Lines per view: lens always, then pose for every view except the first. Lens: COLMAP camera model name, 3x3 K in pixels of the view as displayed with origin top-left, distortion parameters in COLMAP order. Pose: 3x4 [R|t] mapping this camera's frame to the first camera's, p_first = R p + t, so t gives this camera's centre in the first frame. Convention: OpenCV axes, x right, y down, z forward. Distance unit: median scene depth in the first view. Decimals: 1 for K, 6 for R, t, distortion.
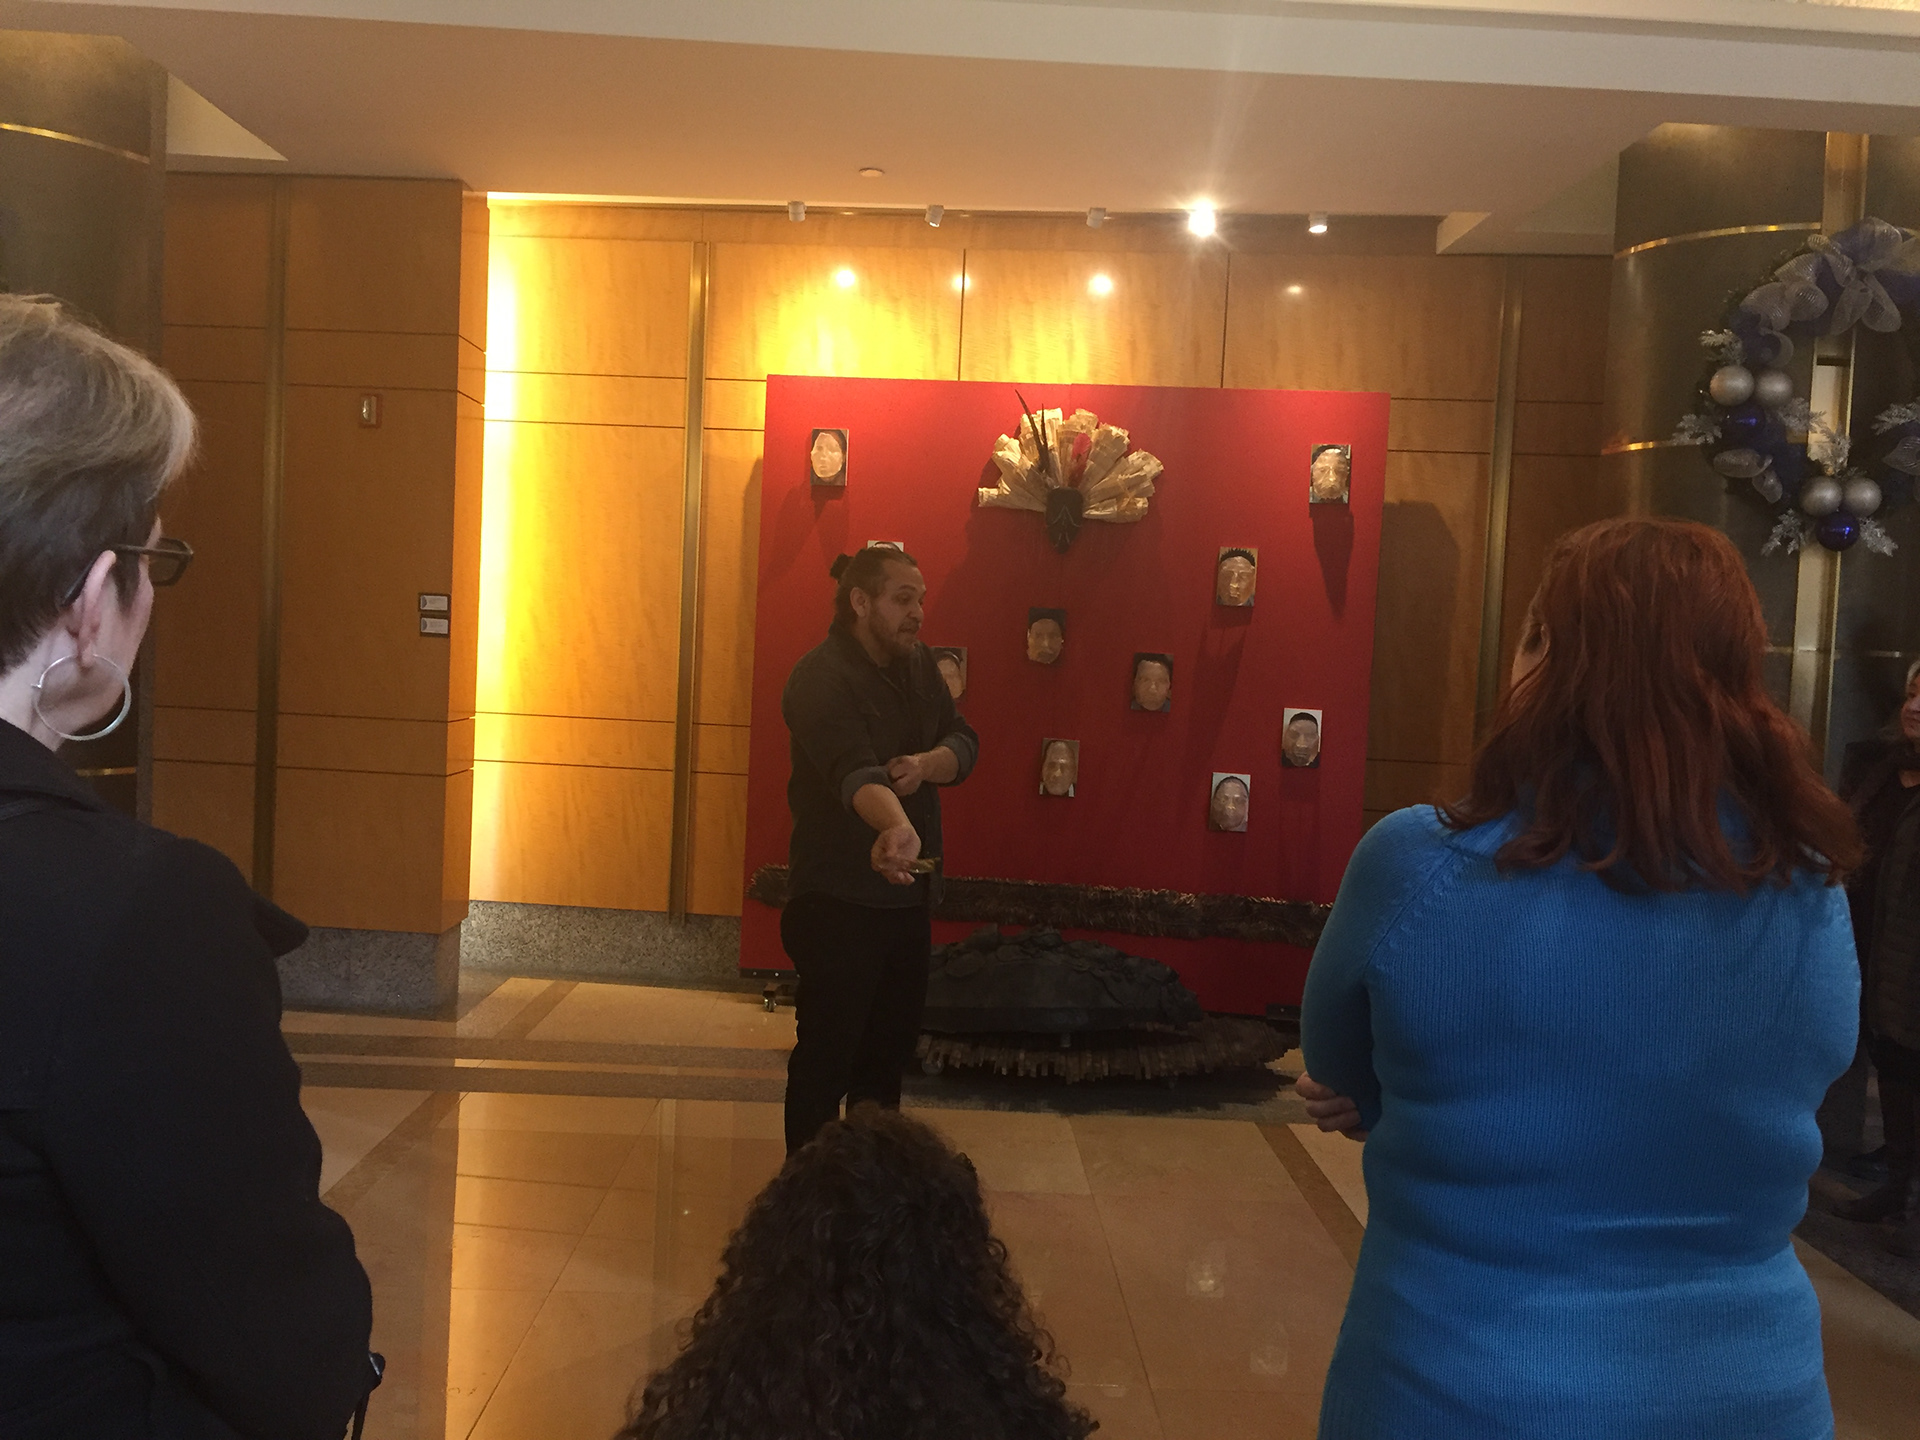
lens RADIAL K [[1634.9, 0, 968.2], [0, 1634.9, 718.0], [0, 0, 1]] dist [0.071329, -0.101841]
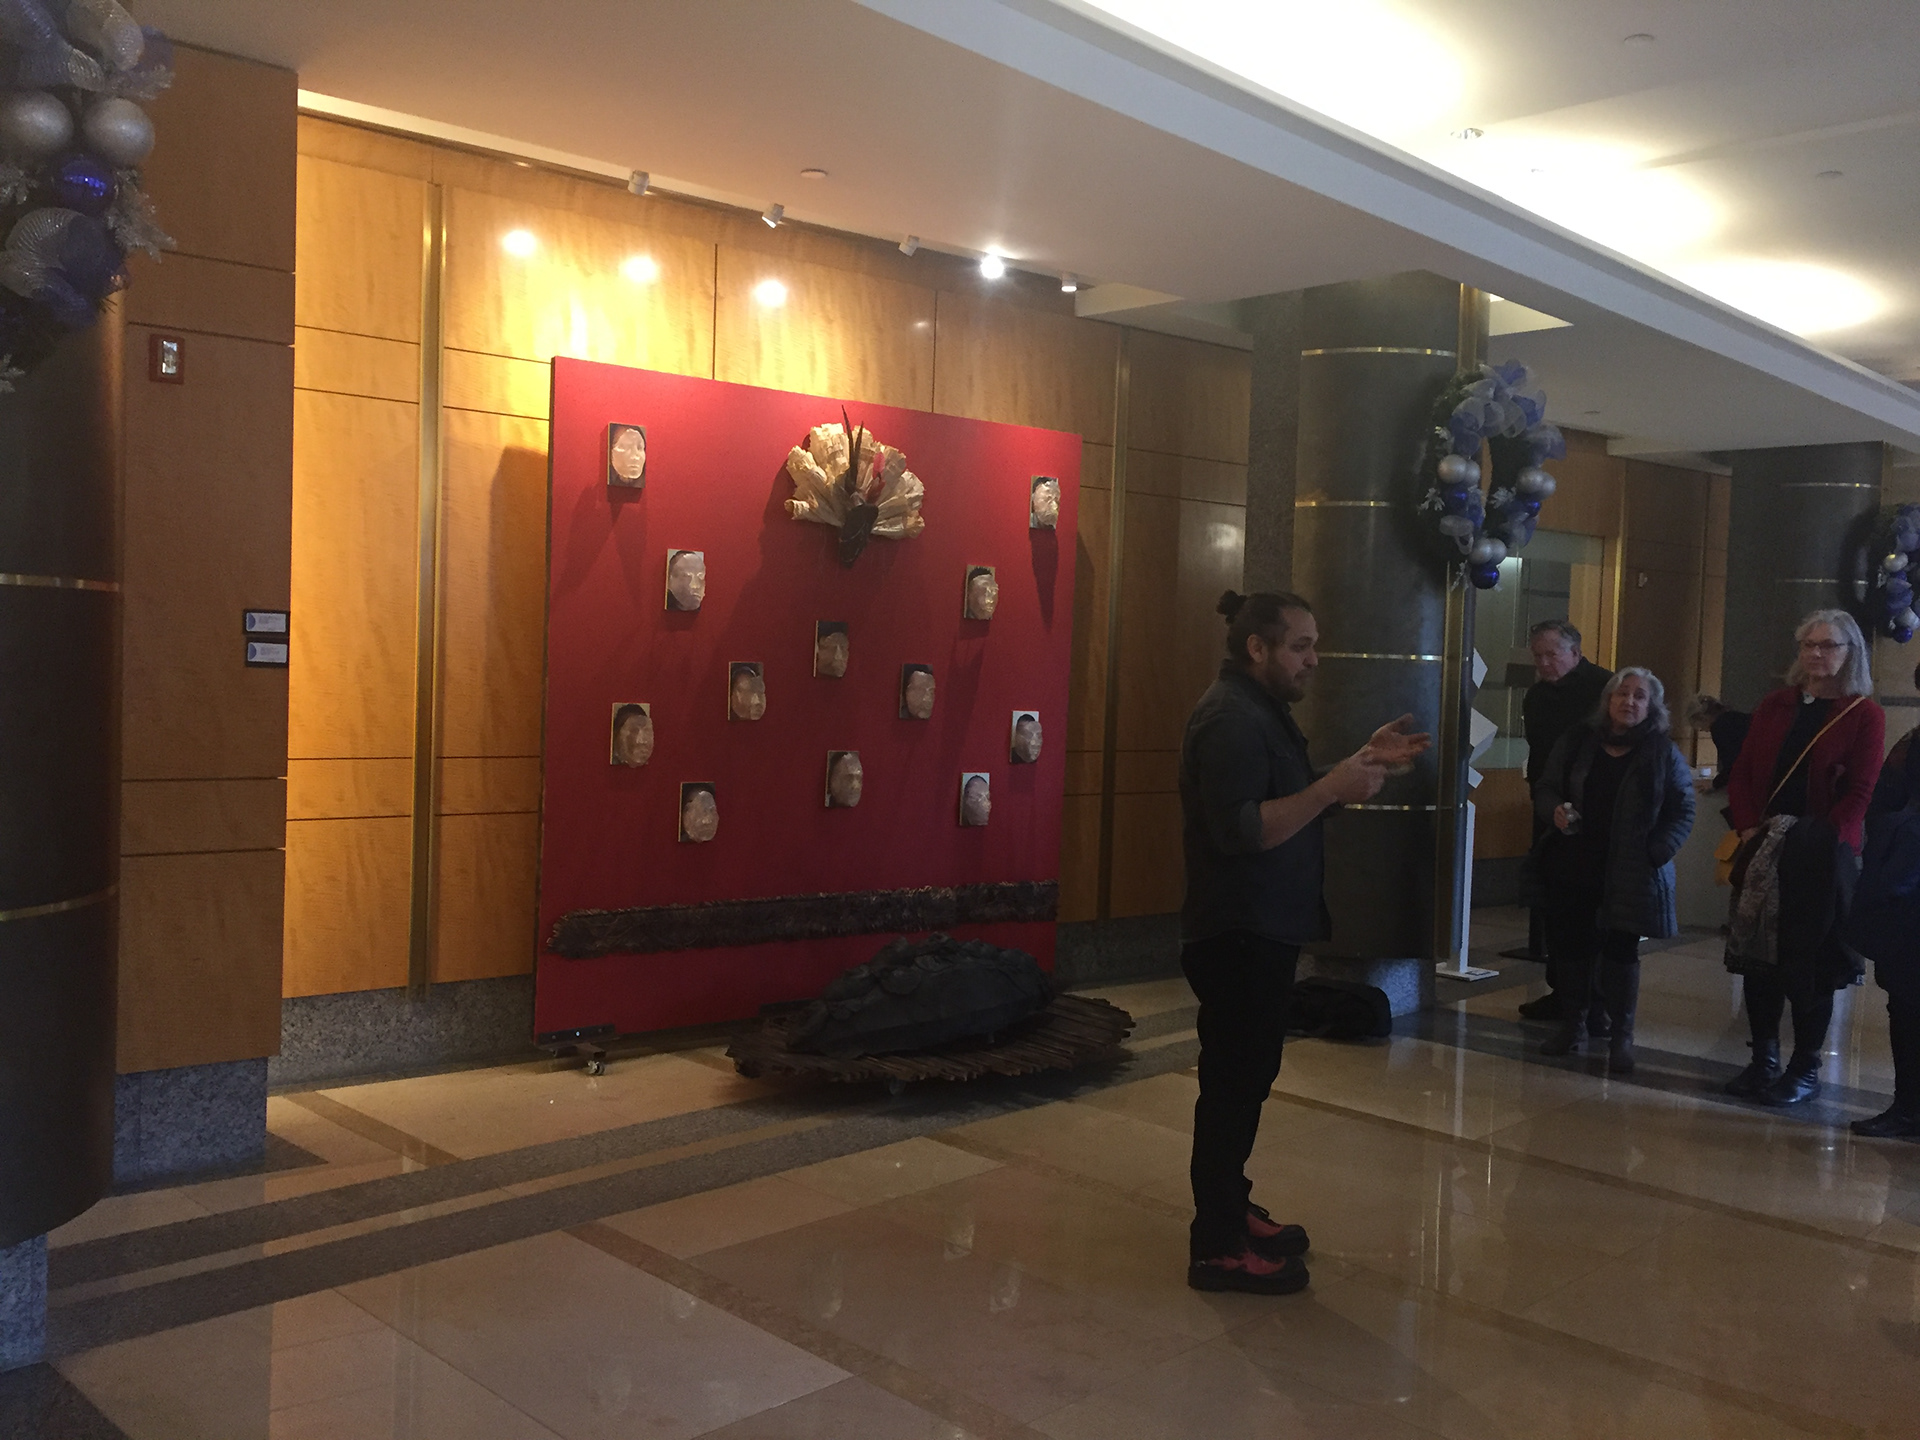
lens RADIAL K [[1634.9, 0, 968.2], [0, 1634.9, 718.0], [0, 0, 1]] dist [0.071329, -0.101841]
pose [[0.720928, -0.046691, 0.691435, -0.596869], [0.031173, 0.998903, 0.034952, -0.040988], [-0.692308, -0.003644, 0.721592, 0.219231]]
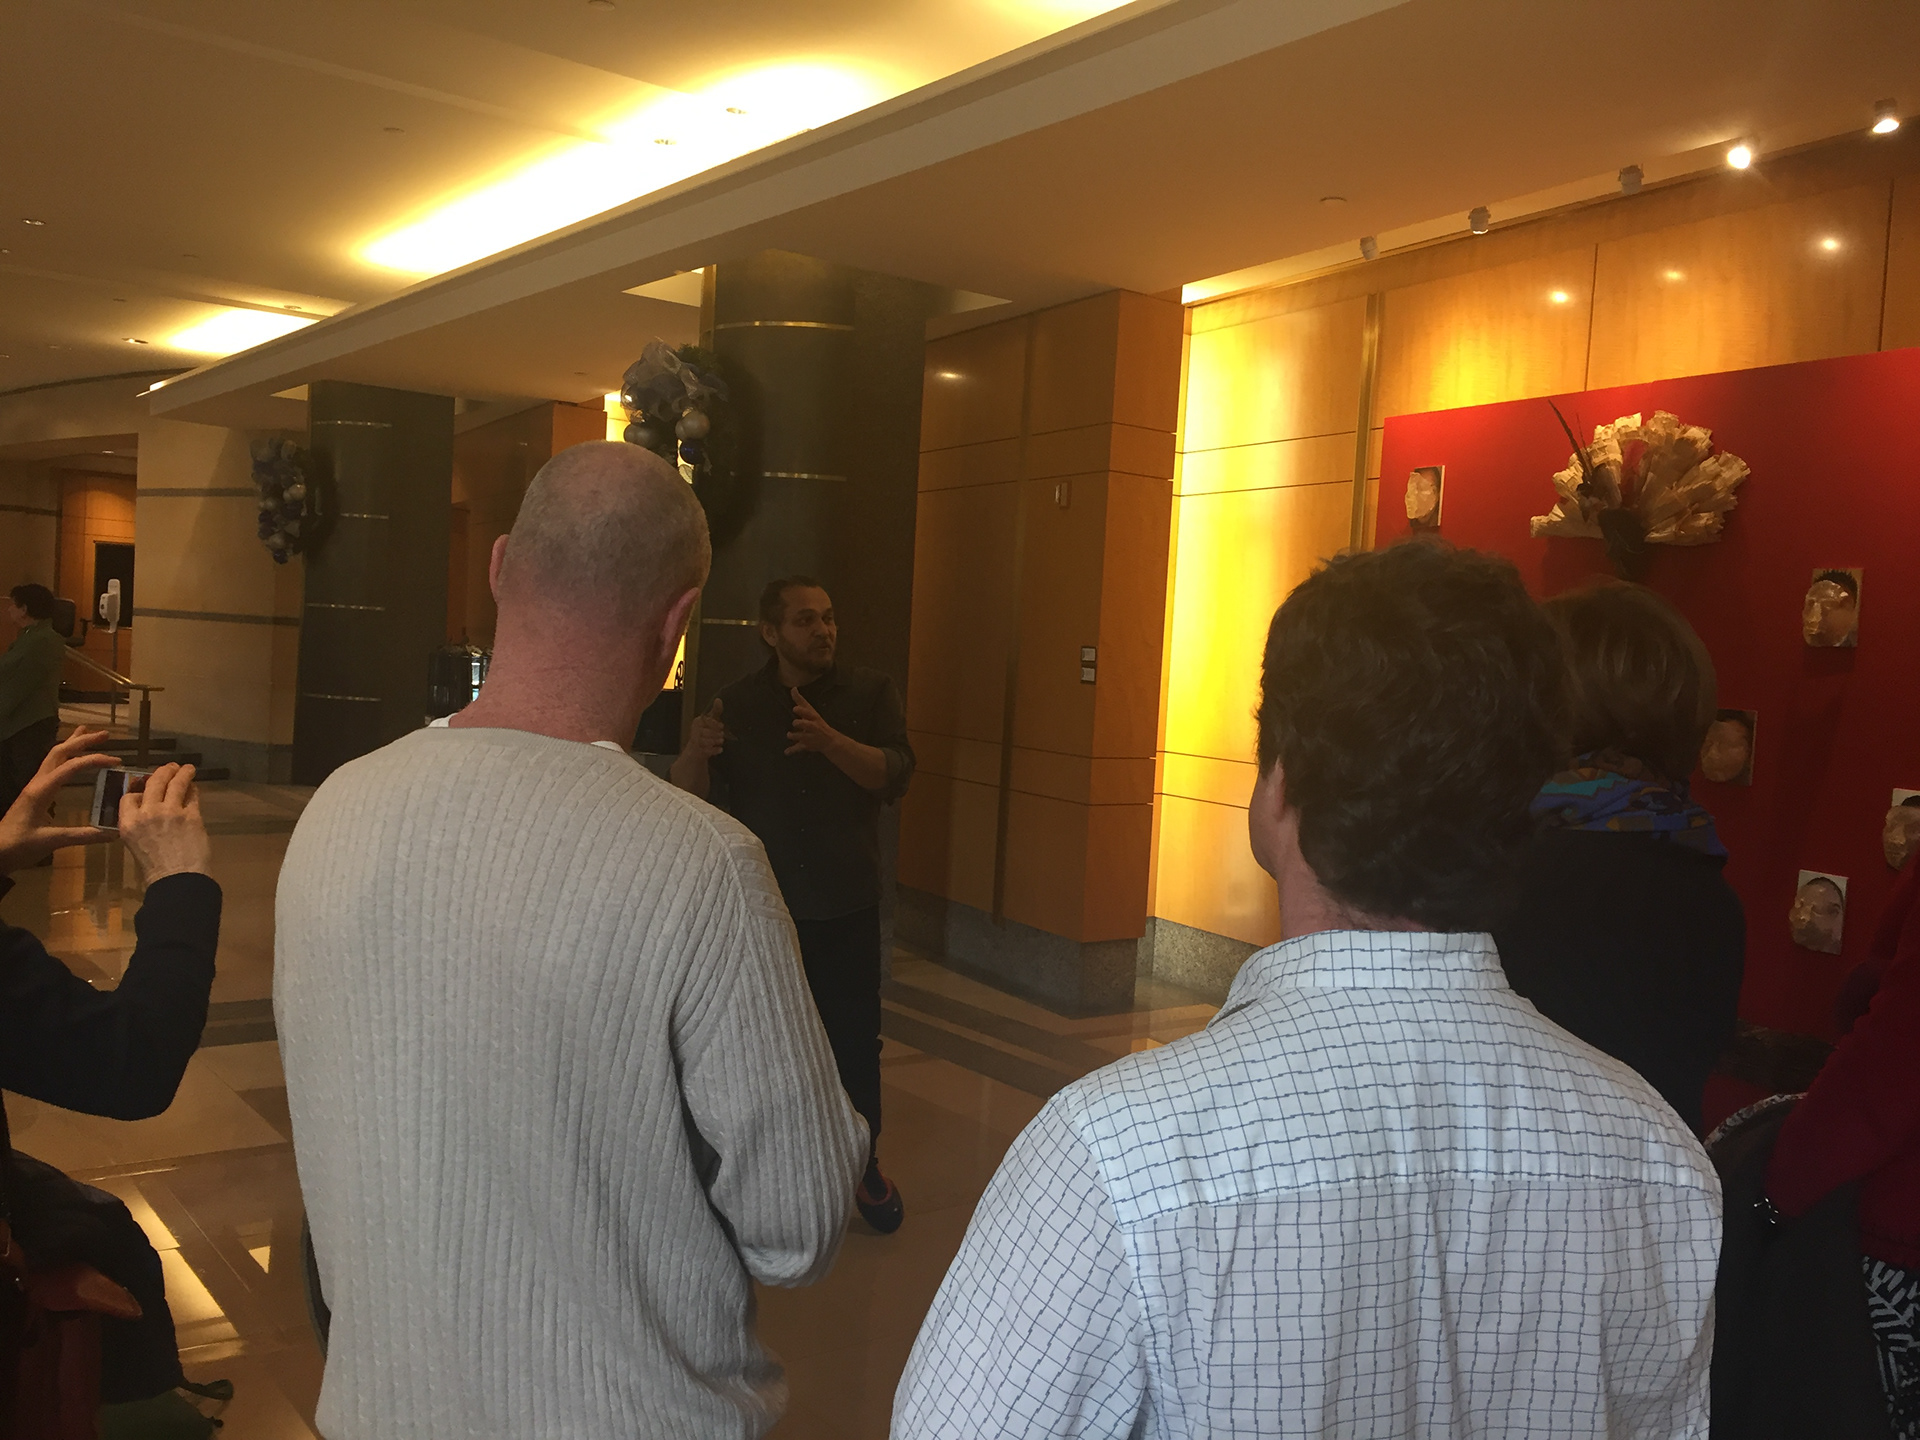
lens RADIAL K [[1634.9, 0, 968.2], [0, 1634.9, 718.0], [0, 0, 1]] dist [0.071329, -0.101841]
pose [[0.589019, 0.020510, -0.807859, 0.537932], [-0.064891, 0.997650, -0.021984, 0.005397], [0.805509, 0.065372, 0.588966, 0.246086]]
